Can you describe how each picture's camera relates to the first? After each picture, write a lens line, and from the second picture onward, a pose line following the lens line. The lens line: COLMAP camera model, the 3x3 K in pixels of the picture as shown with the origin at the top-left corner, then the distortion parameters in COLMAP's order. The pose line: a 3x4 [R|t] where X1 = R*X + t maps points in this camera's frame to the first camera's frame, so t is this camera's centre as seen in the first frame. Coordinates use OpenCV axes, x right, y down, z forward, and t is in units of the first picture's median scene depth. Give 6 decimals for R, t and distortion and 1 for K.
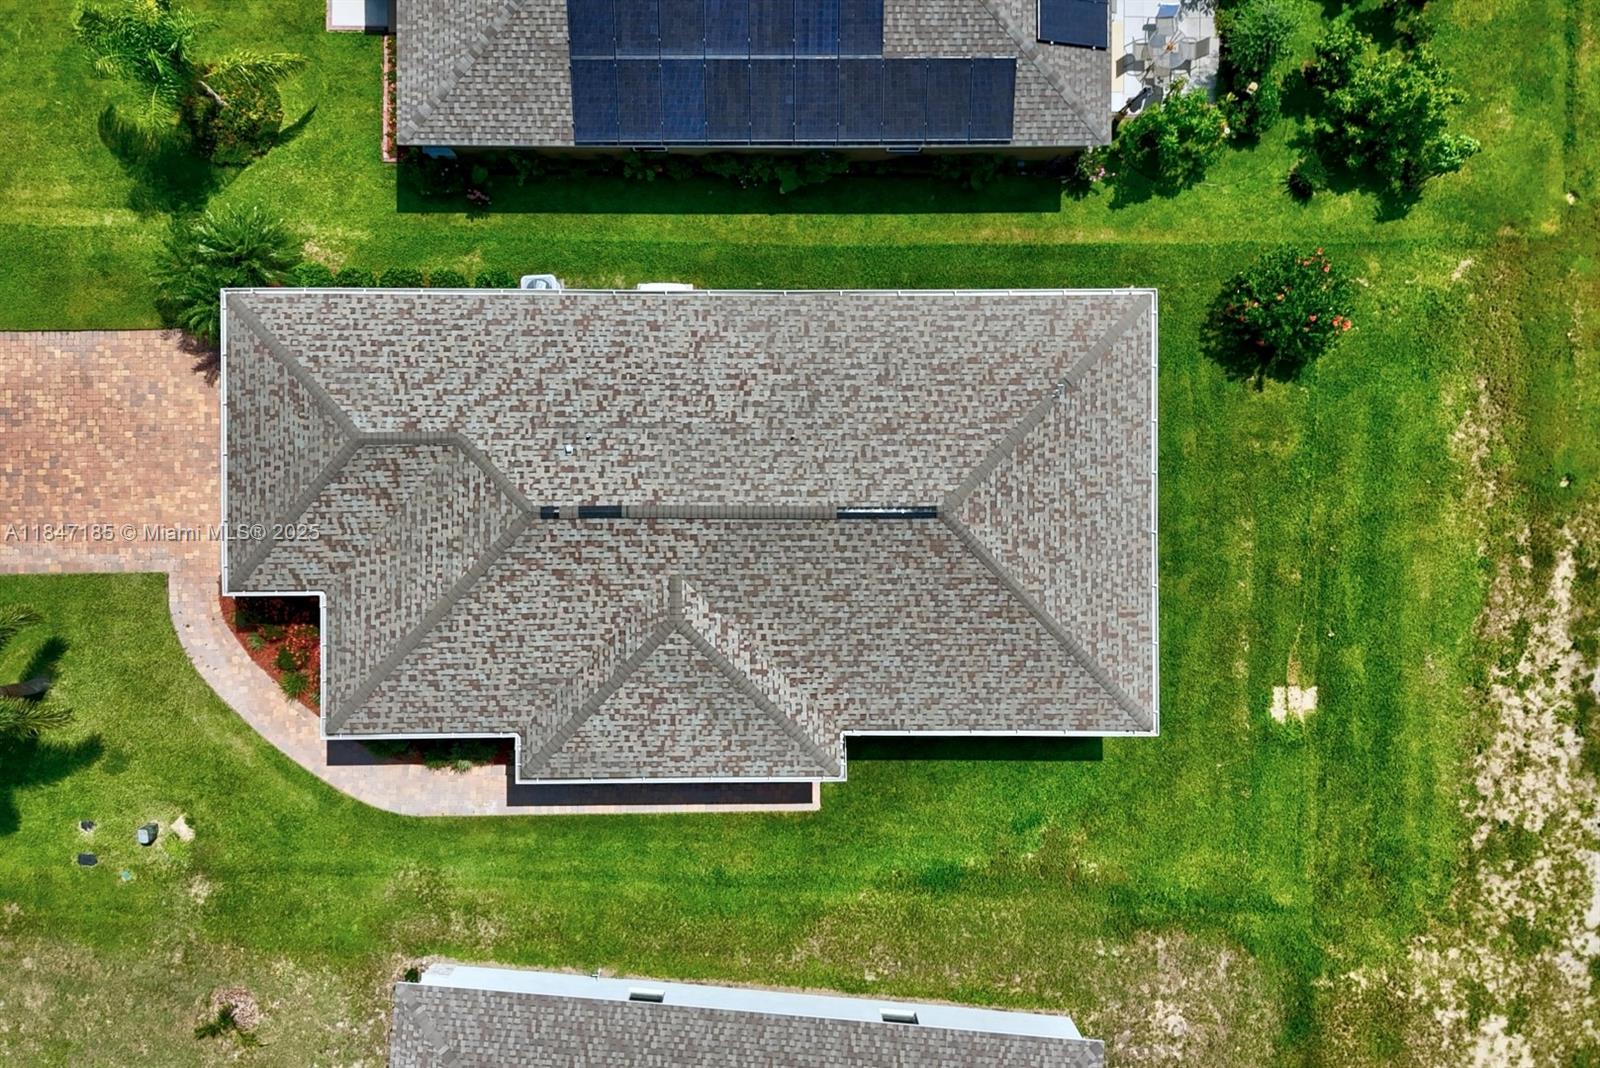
lens RADIAL K [[1395.0, 0, 800.0], [0, 1395.0, 534.0], [0, 0, 1]] dist [0.083921, -0.104095]
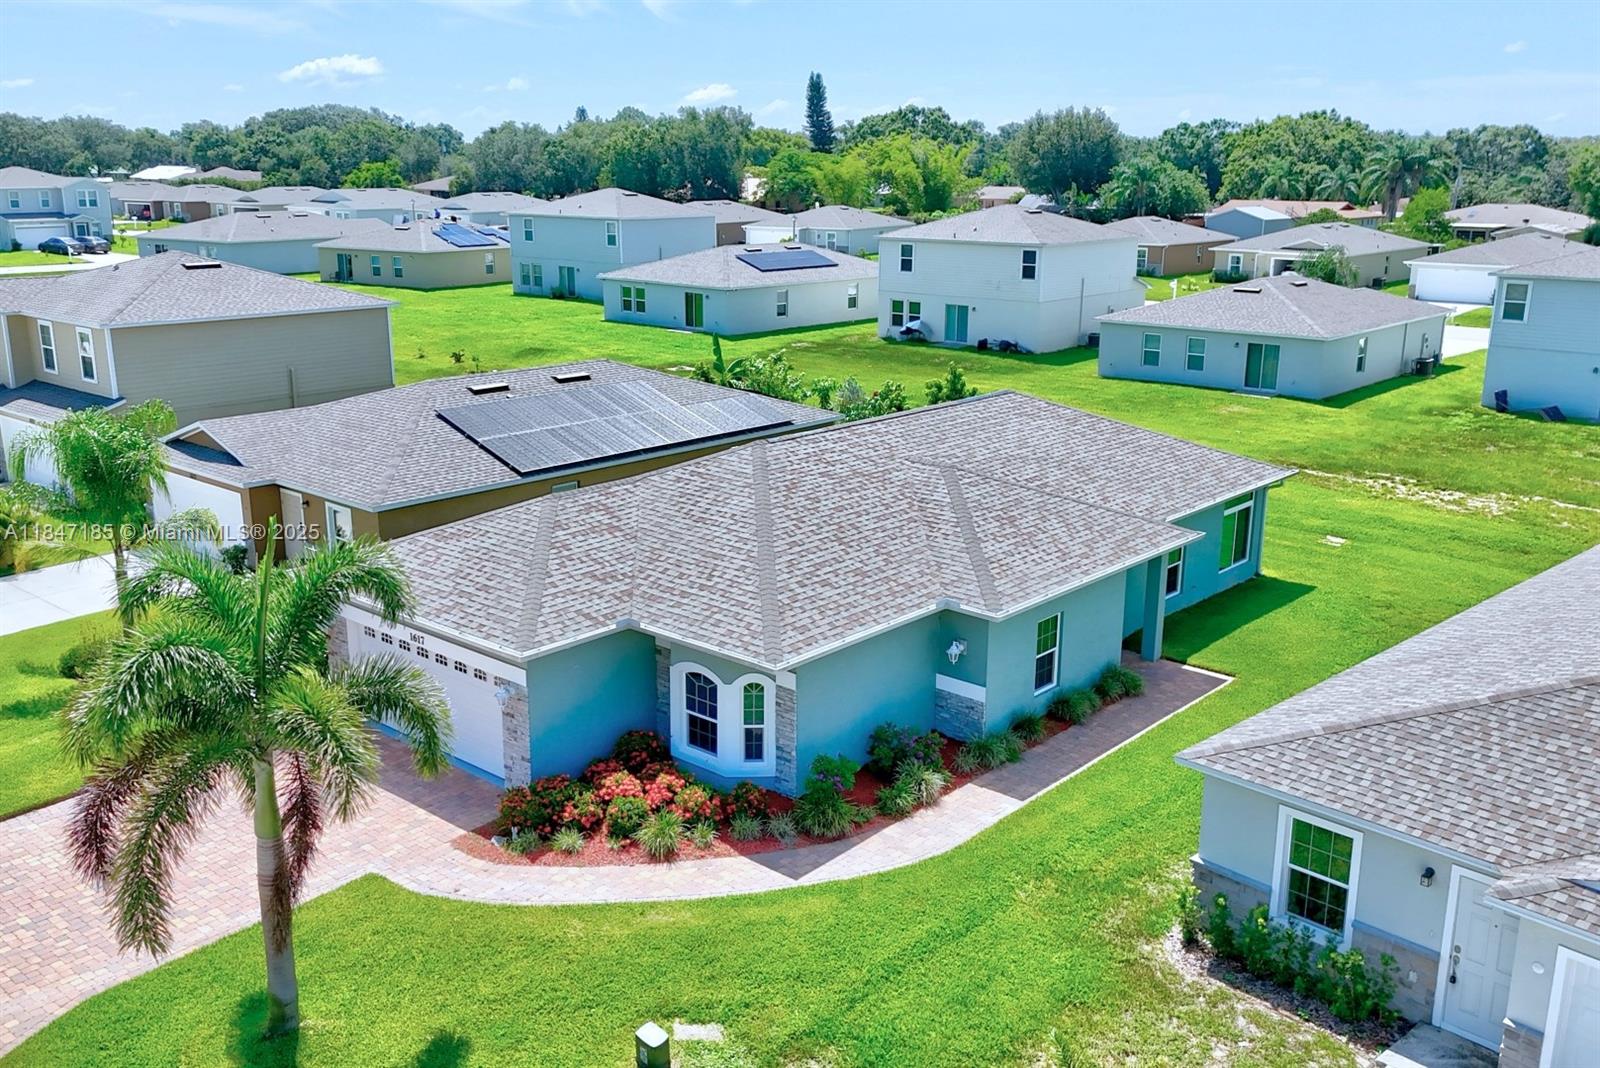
lens RADIAL K [[1395.0, 0, 800.0], [0, 1395.0, 534.0], [0, 0, 1]] dist [0.083921, -0.104095]
pose [[0.659408, -0.198425, 0.725127, -0.724965], [0.751784, 0.172456, -0.636458, 0.510519], [0.001236, 0.964825, 0.262892, 0.699616]]
